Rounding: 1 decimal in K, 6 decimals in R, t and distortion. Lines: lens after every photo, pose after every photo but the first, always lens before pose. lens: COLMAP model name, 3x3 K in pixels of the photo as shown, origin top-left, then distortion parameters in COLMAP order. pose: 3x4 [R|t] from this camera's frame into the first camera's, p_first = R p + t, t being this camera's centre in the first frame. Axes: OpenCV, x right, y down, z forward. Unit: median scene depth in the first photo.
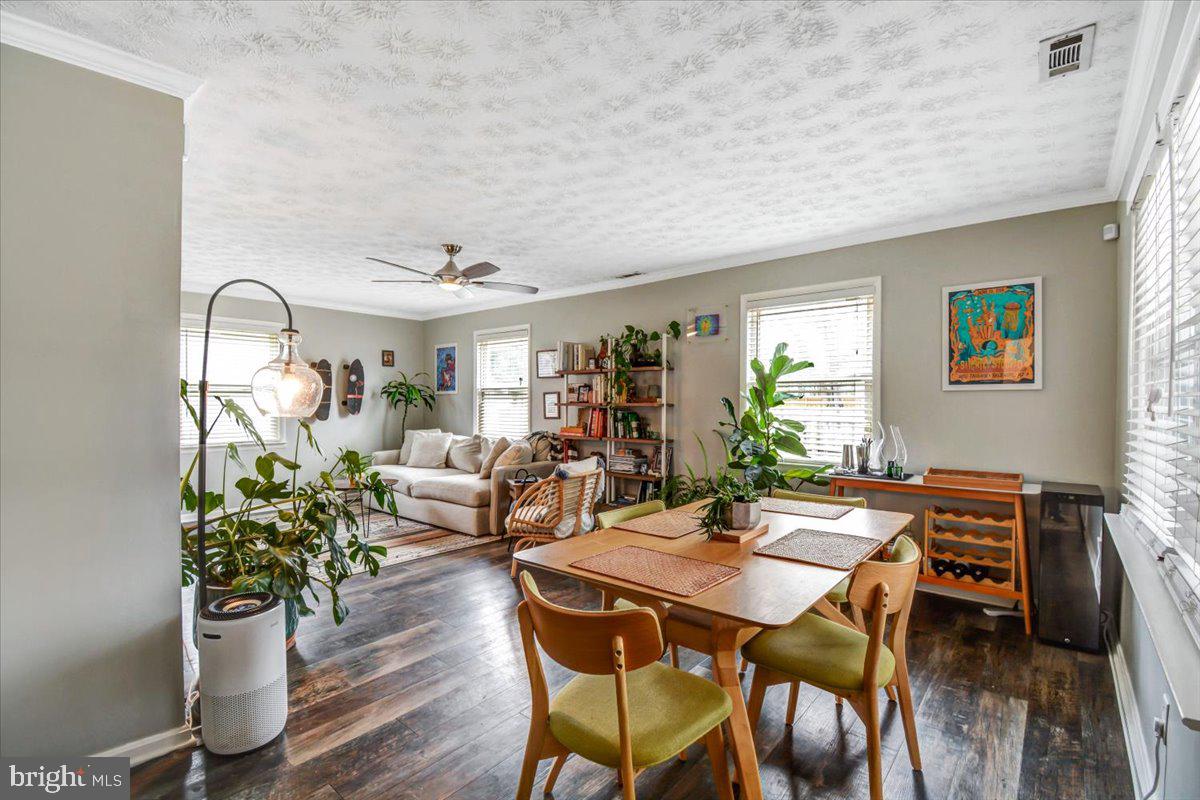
lens RADIAL K [[541.0, 0, 600.0], [0, 541.0, 400.0], [0, 0, 1]] dist [0.023379, -0.000061]
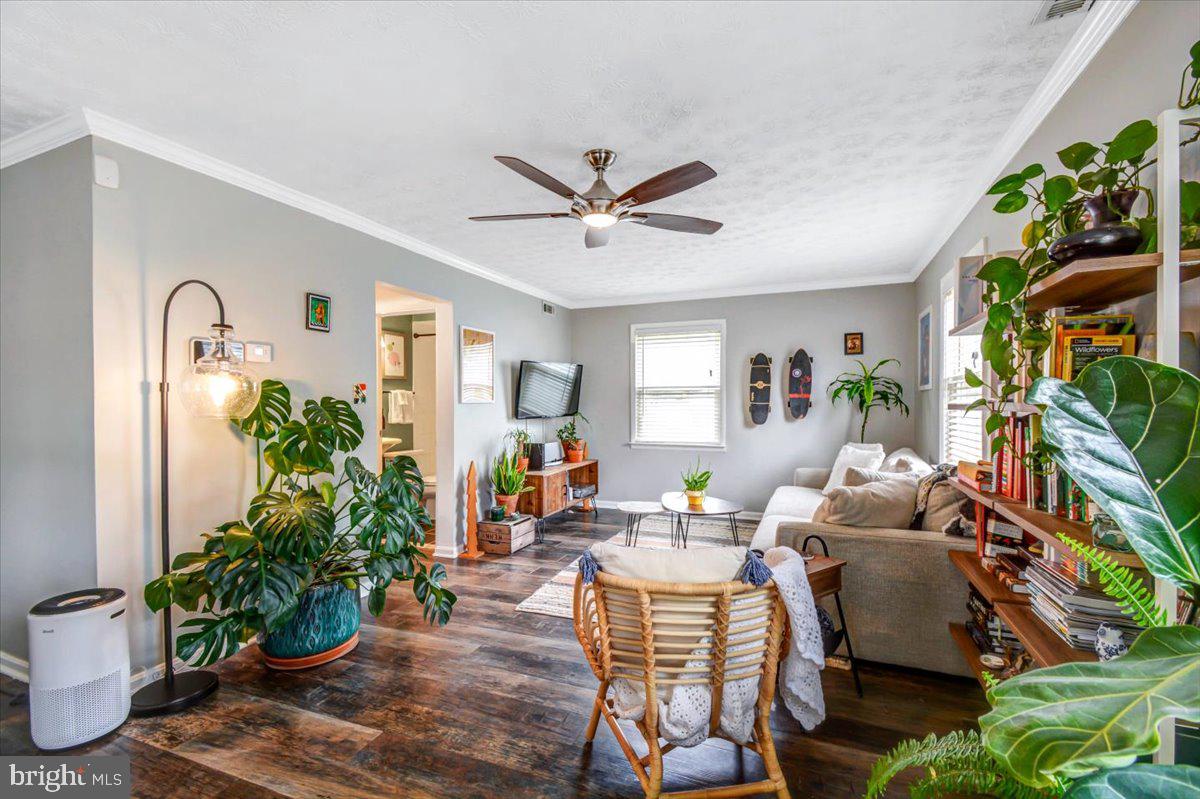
lens RADIAL K [[541.0, 0, 600.0], [0, 541.0, 399.5], [0, 0, 1]] dist [0.023379, -0.000061]
pose [[0.329593, -0.010075, -0.944069, 0.194813], [0.003033, 0.999949, -0.009613, 0.004234], [0.944118, 0.000305, 0.329607, 0.480773]]
